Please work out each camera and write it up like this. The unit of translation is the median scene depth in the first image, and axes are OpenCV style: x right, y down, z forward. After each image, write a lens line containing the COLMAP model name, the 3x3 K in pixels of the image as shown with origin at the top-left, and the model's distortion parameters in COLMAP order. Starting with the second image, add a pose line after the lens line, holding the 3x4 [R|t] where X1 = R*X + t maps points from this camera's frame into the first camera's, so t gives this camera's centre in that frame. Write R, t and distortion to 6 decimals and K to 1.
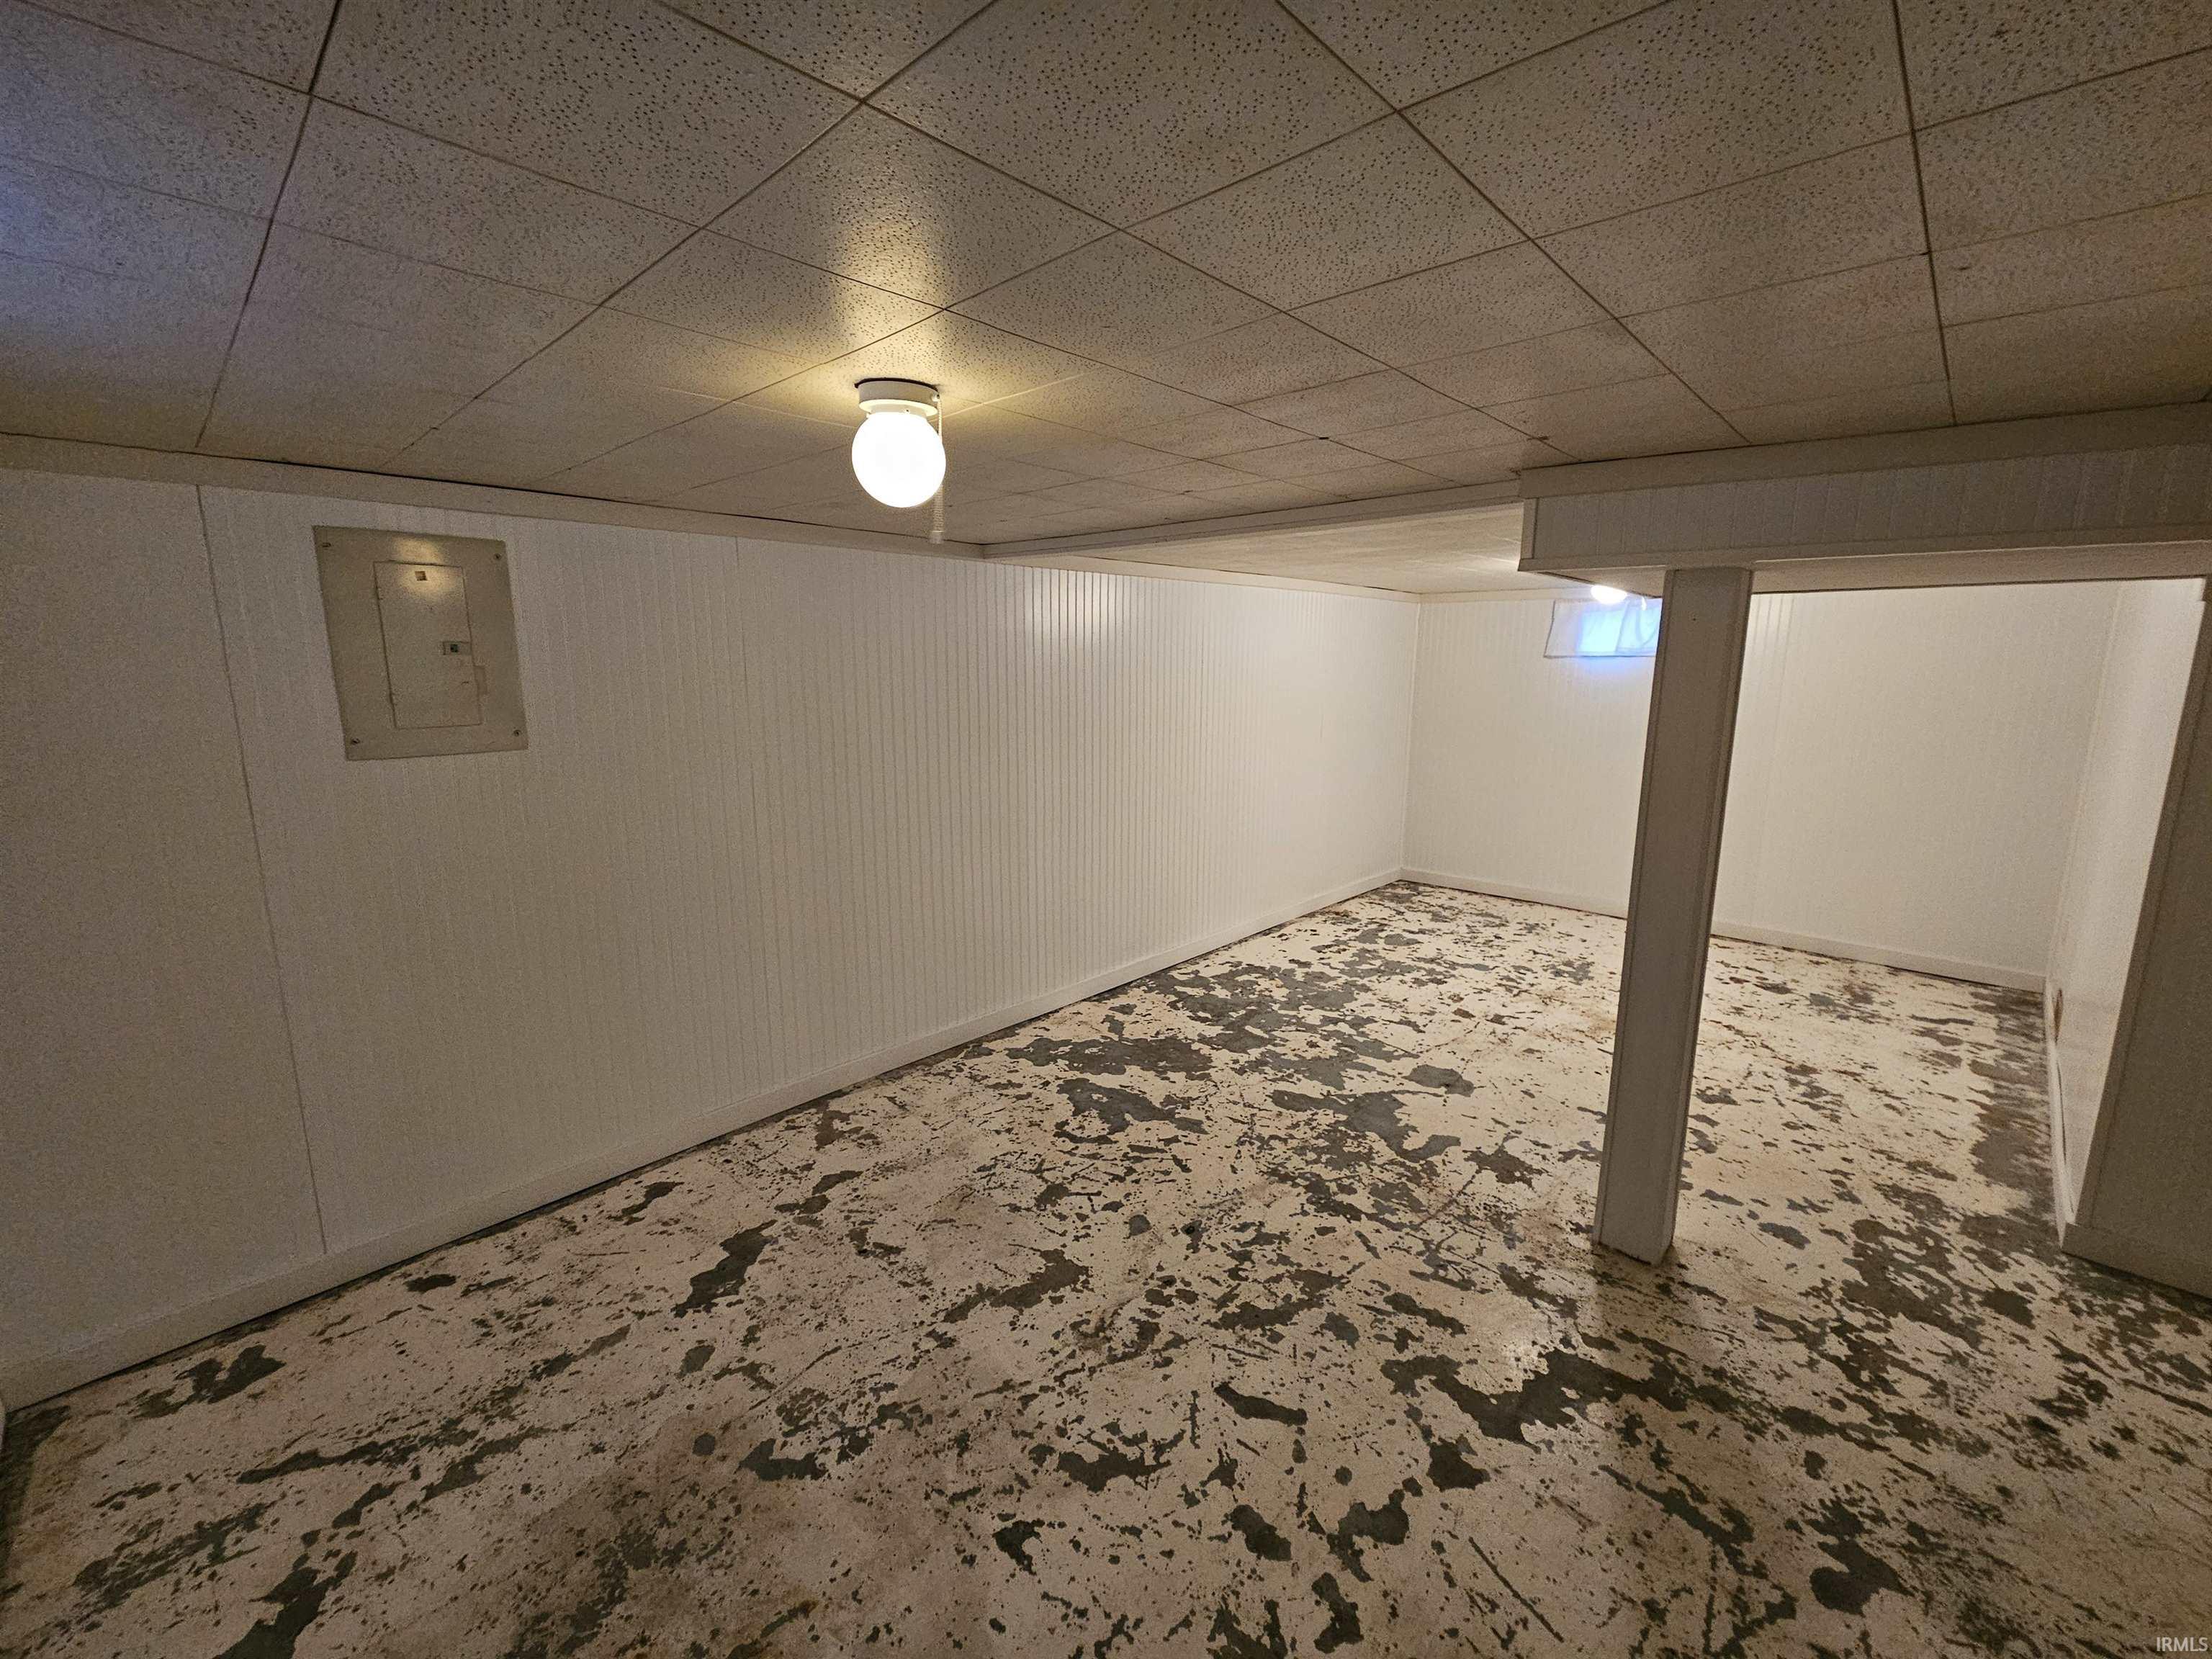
lens RADIAL K [[912.2, 0, 1113.1], [0, 912.2, 816.0], [0, 0, 1]] dist [0.003241, -0.000708]
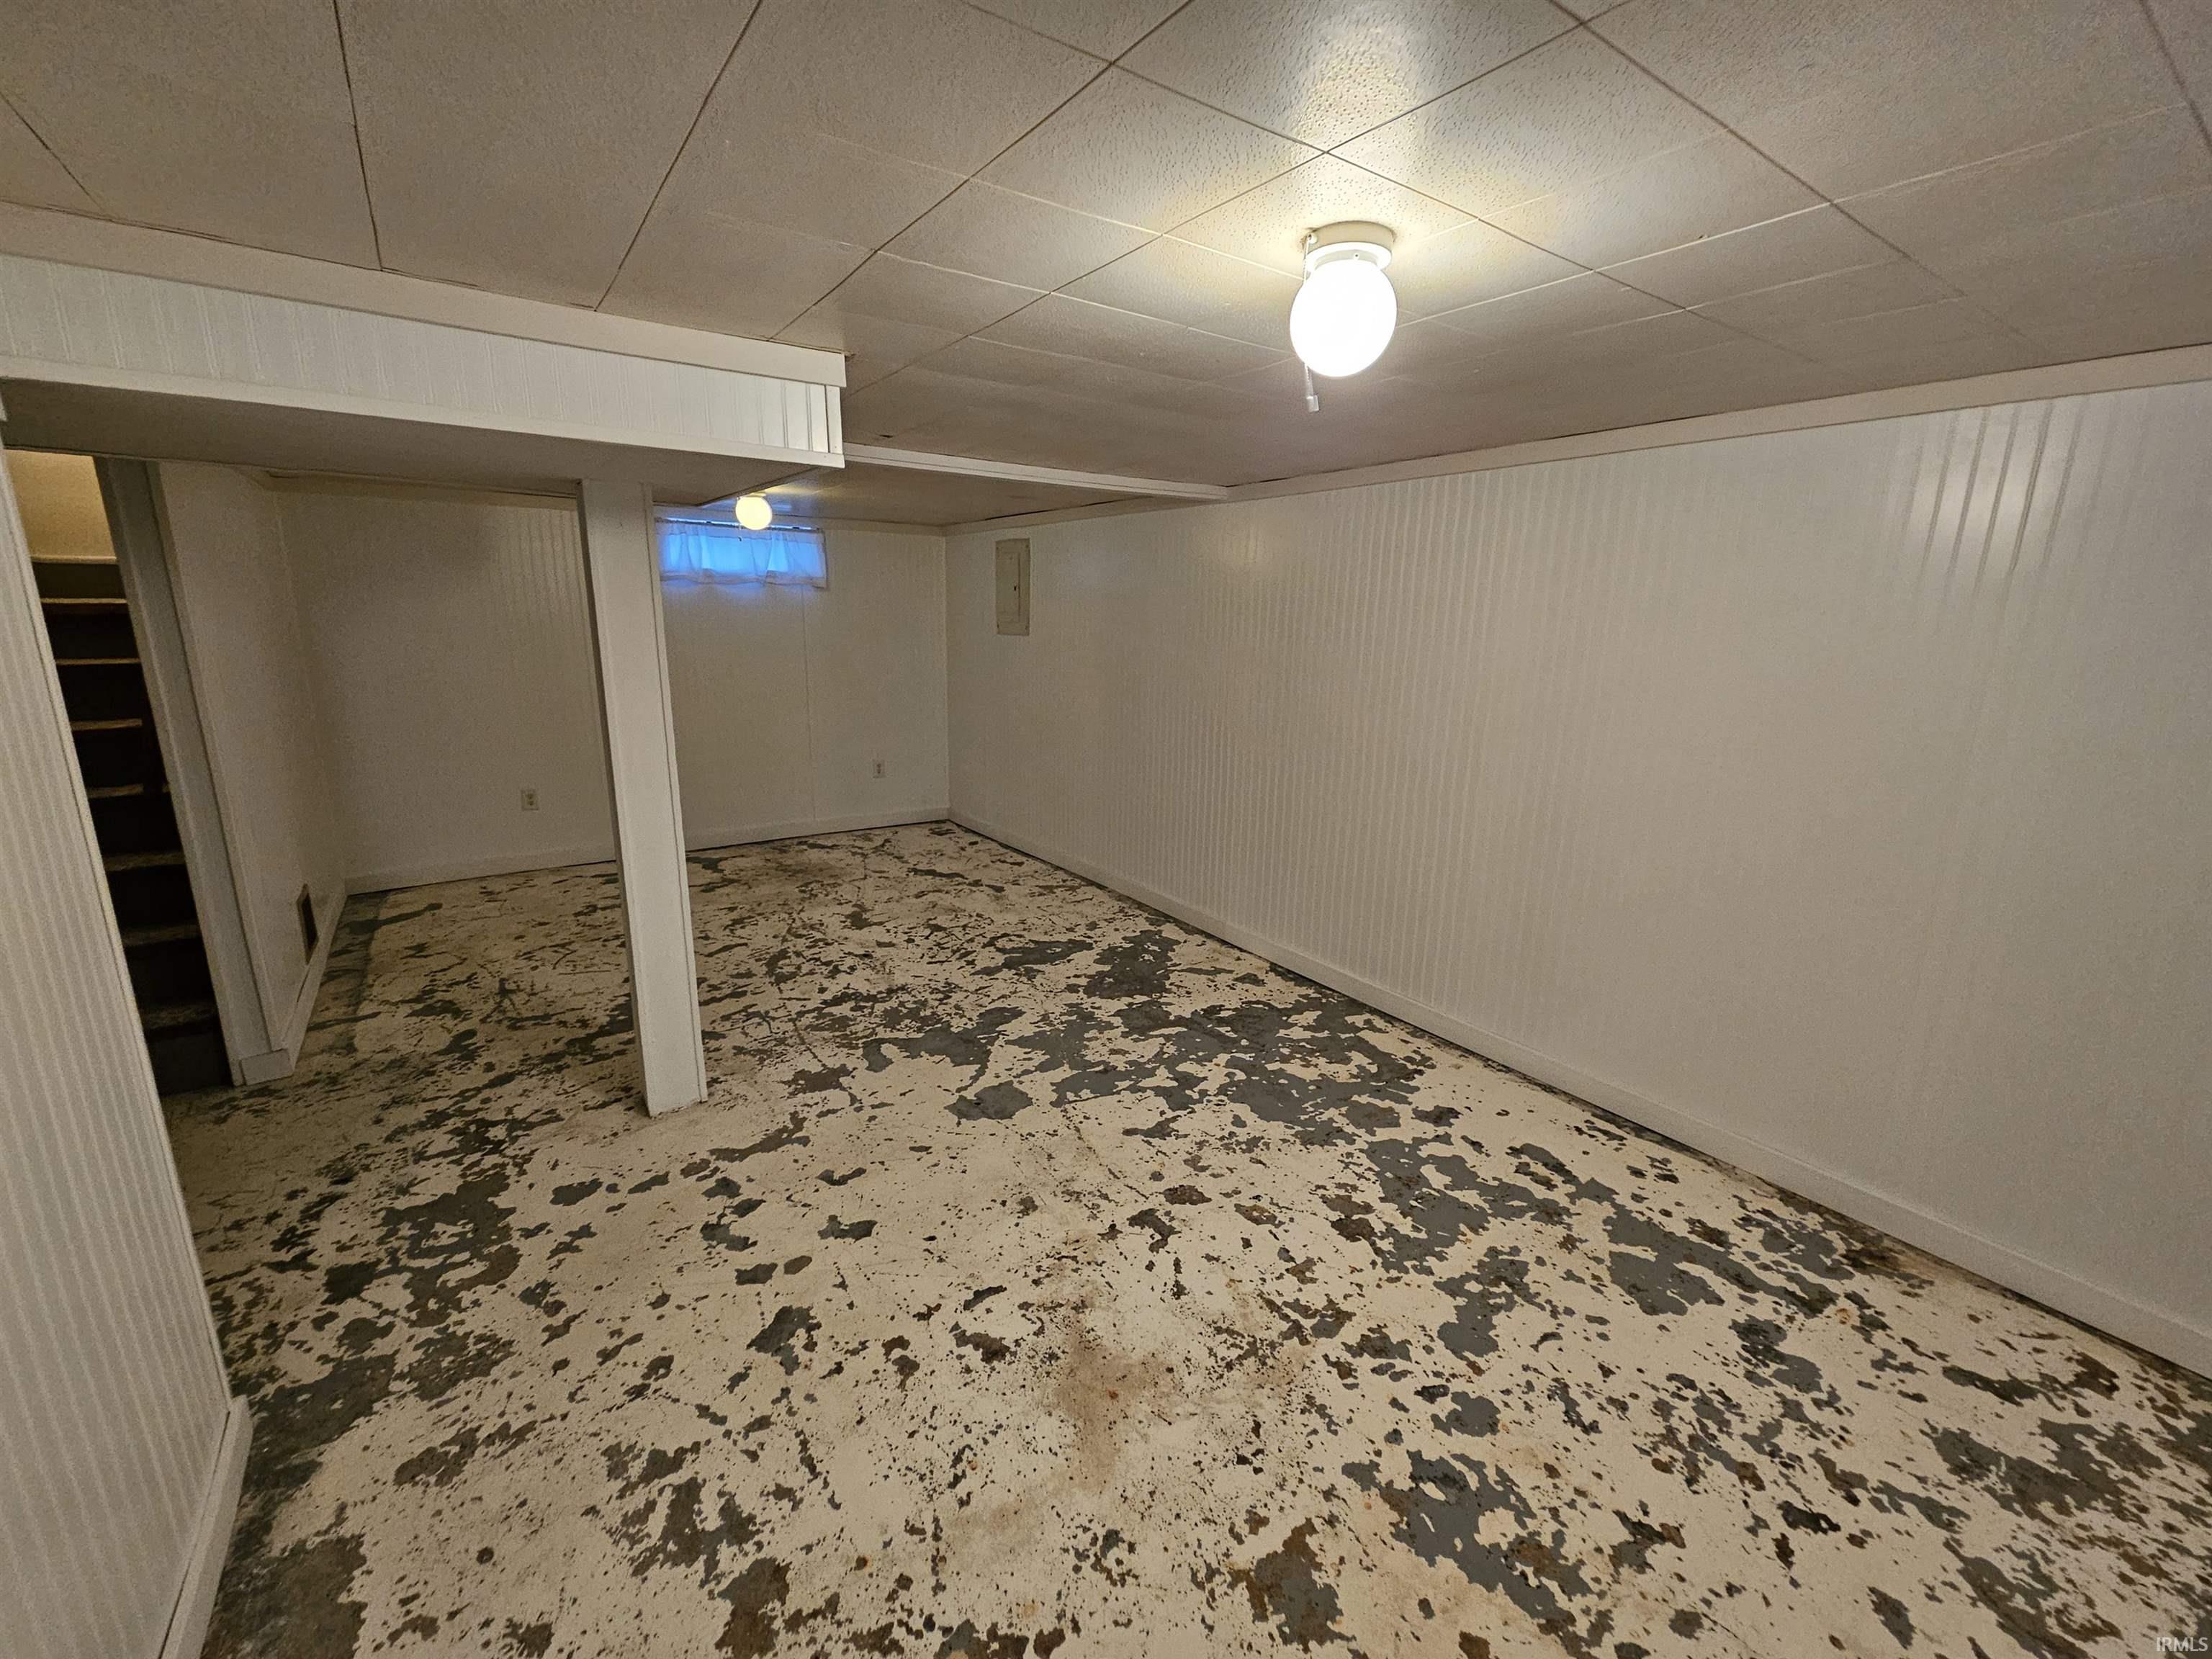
lens RADIAL K [[912.2, 0, 1115.2], [0, 912.2, 830.8], [0, 0, 1]] dist [0.003241, -0.000708]
pose [[-0.199550, 0.225214, -0.953655, 1.076259], [-0.188144, 0.946315, 0.262849, -0.177593], [0.961656, 0.231876, -0.146464, 1.189512]]
